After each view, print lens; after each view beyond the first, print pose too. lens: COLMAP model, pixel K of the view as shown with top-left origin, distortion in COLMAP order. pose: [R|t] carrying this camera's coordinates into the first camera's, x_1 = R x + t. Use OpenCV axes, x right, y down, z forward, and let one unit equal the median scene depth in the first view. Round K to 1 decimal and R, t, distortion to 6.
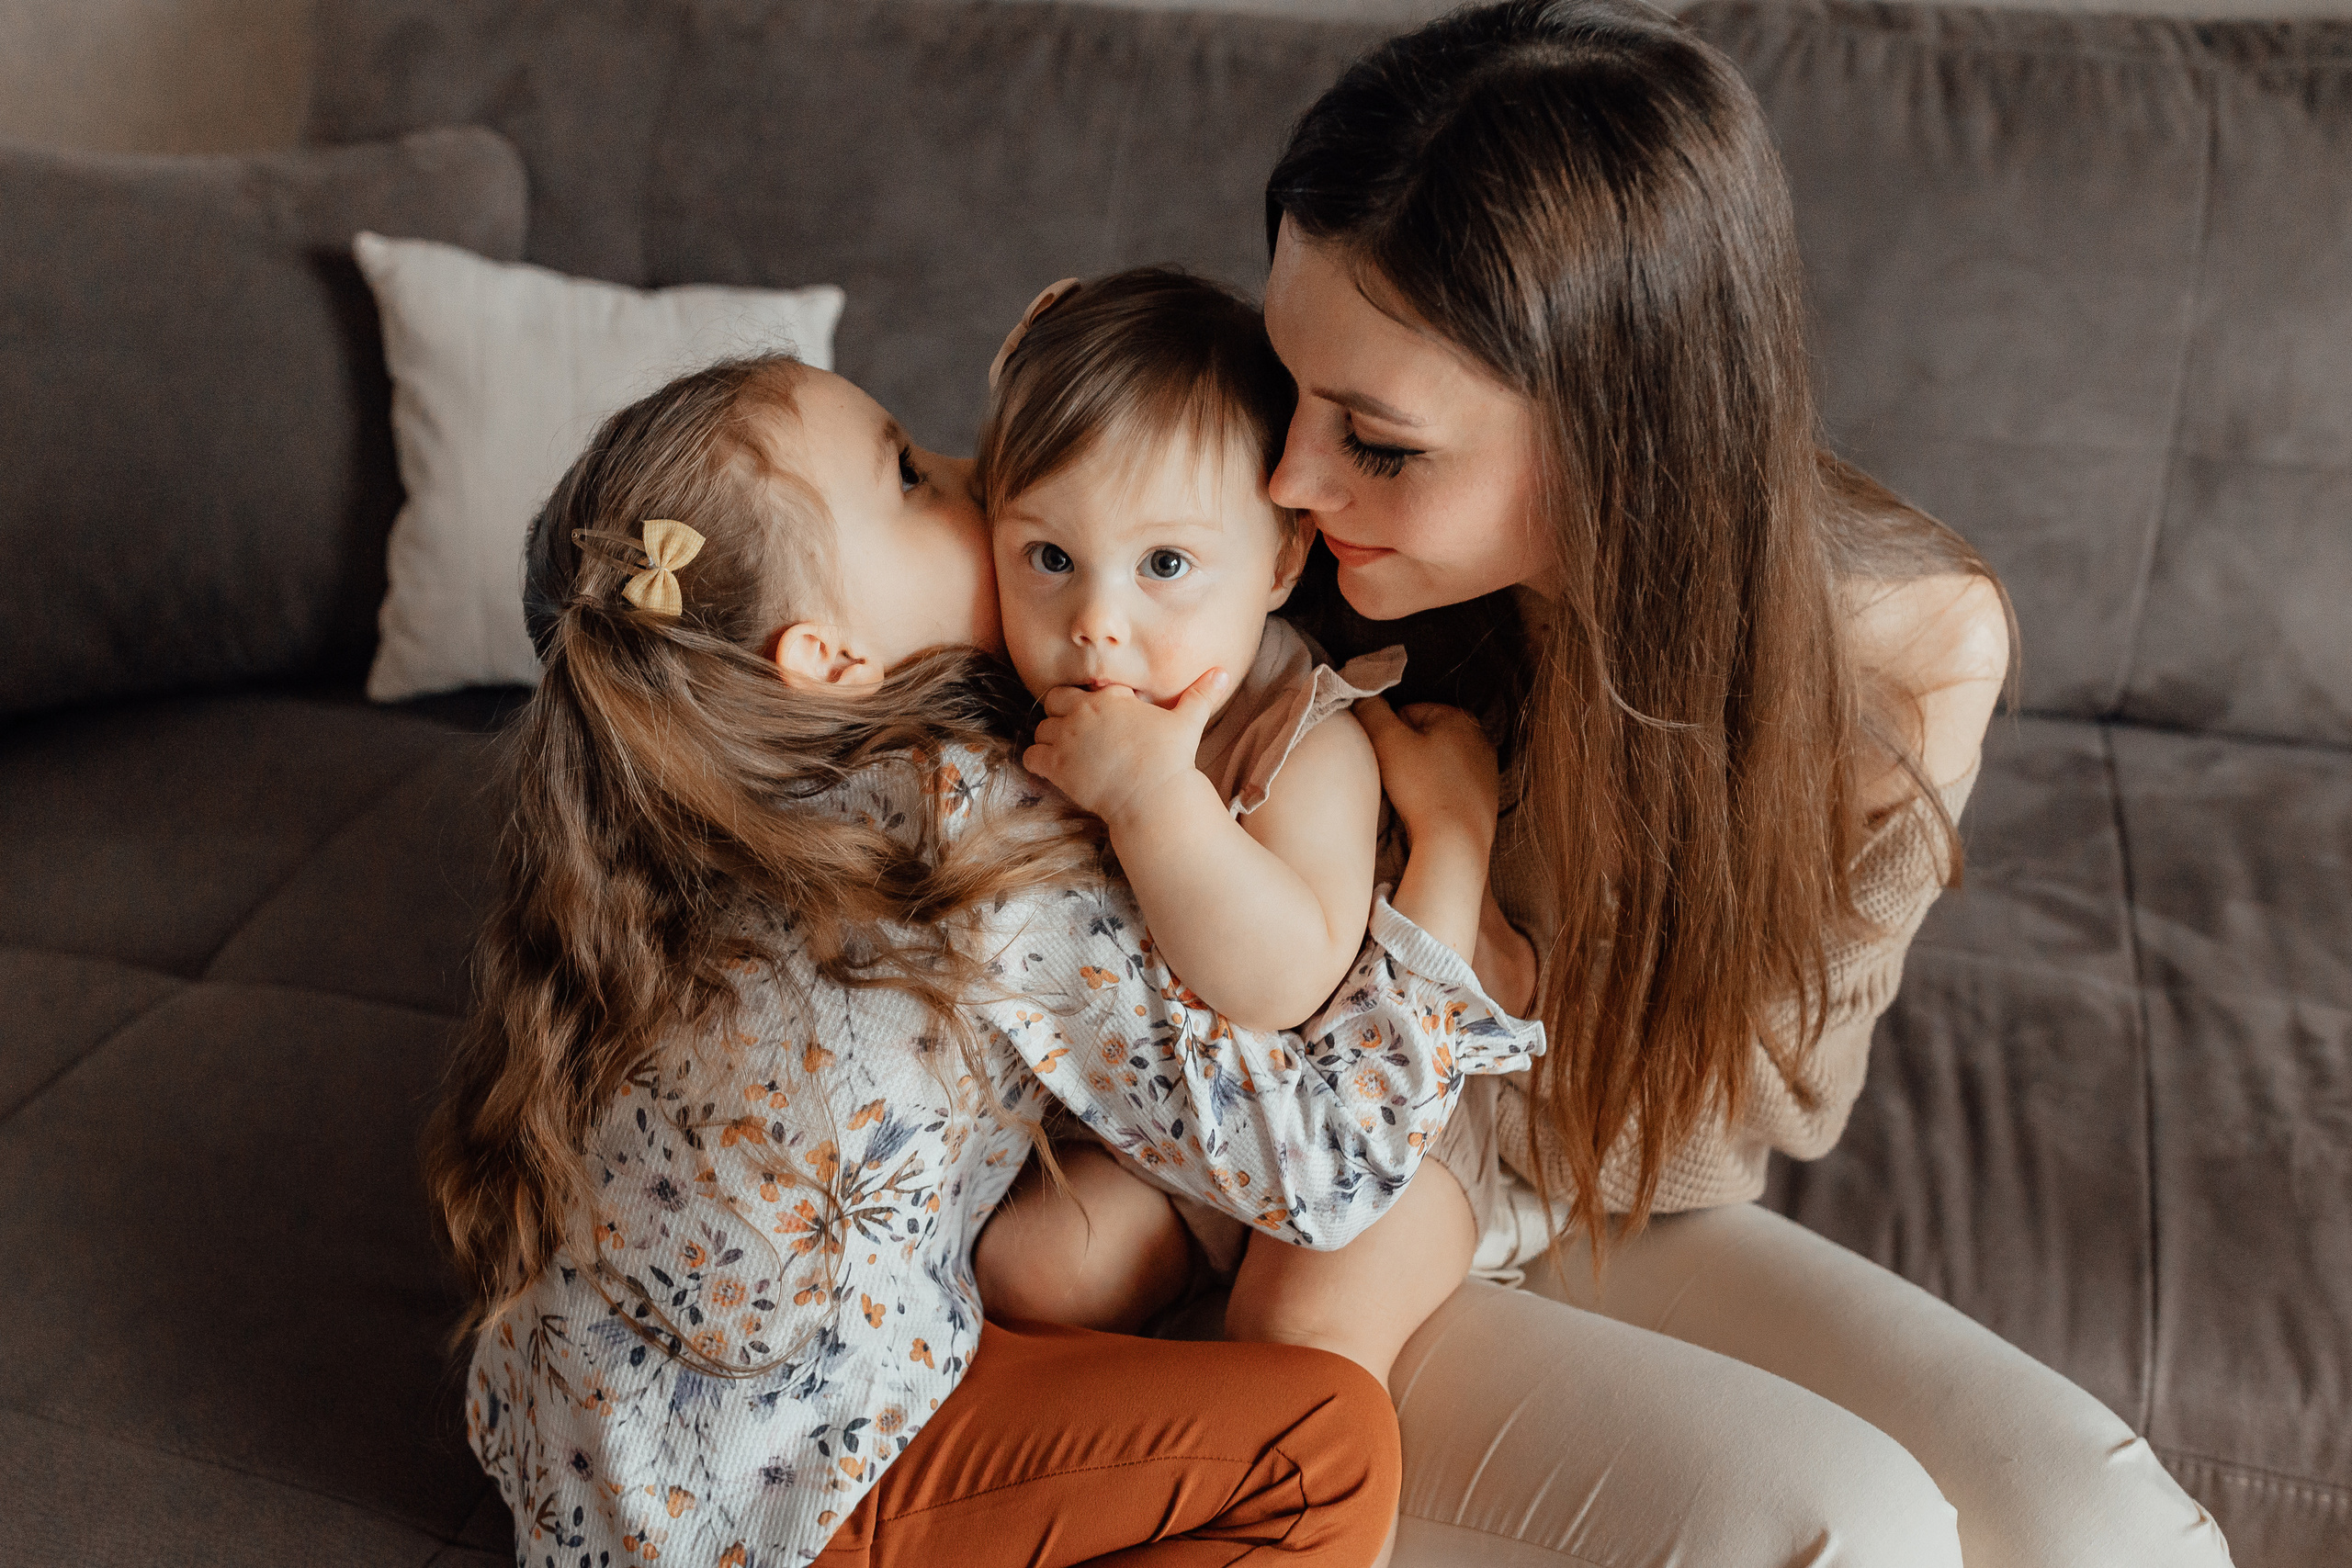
lens RADIAL K [[2280.2, 0, 1177.4], [0, 2280.2, 793.4], [0, 0, 1]] dist [0.012856, 0.000000]
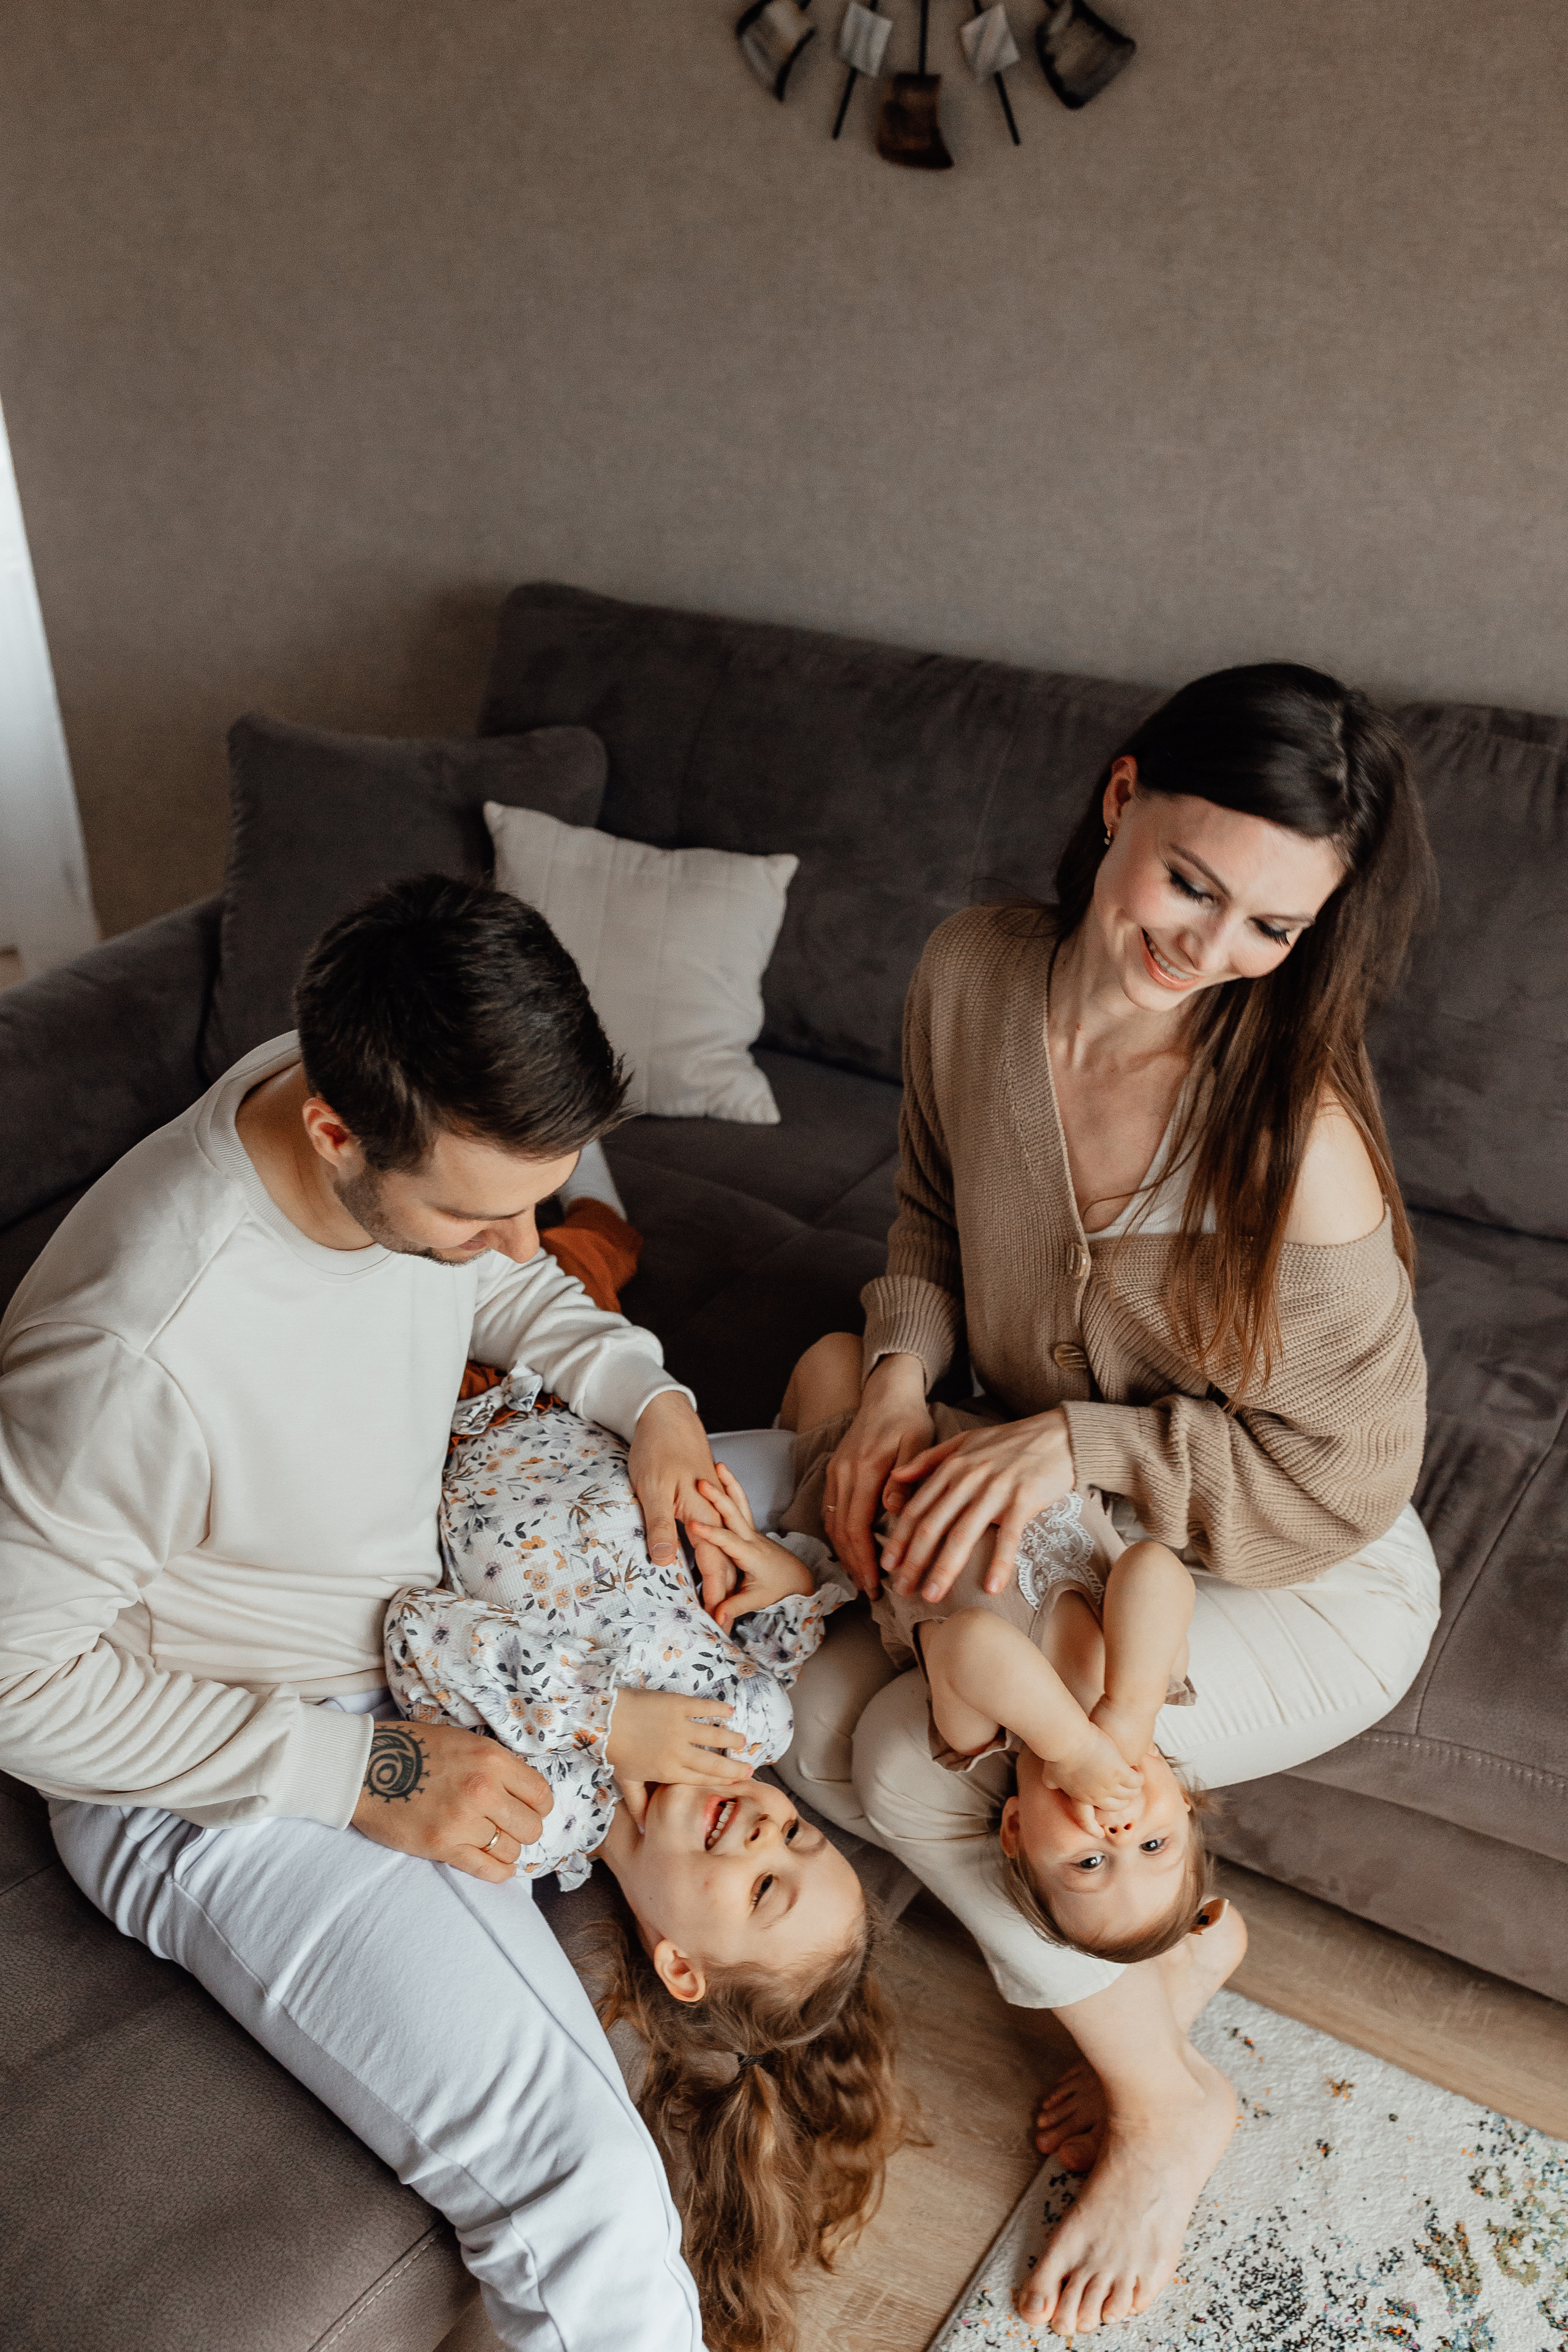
lens RADIAL K [[2280.5, 0, 786.9], [0, 2280.5, 1183.9], [0, 0, 1]] dist [0.012856, 0.000000]
pose [[0.957321, 0.117533, -0.264051, 0.256770], [-0.122450, 0.992472, -0.002182, -0.011526], [0.261806, 0.034422, 0.964506, -0.395221]]
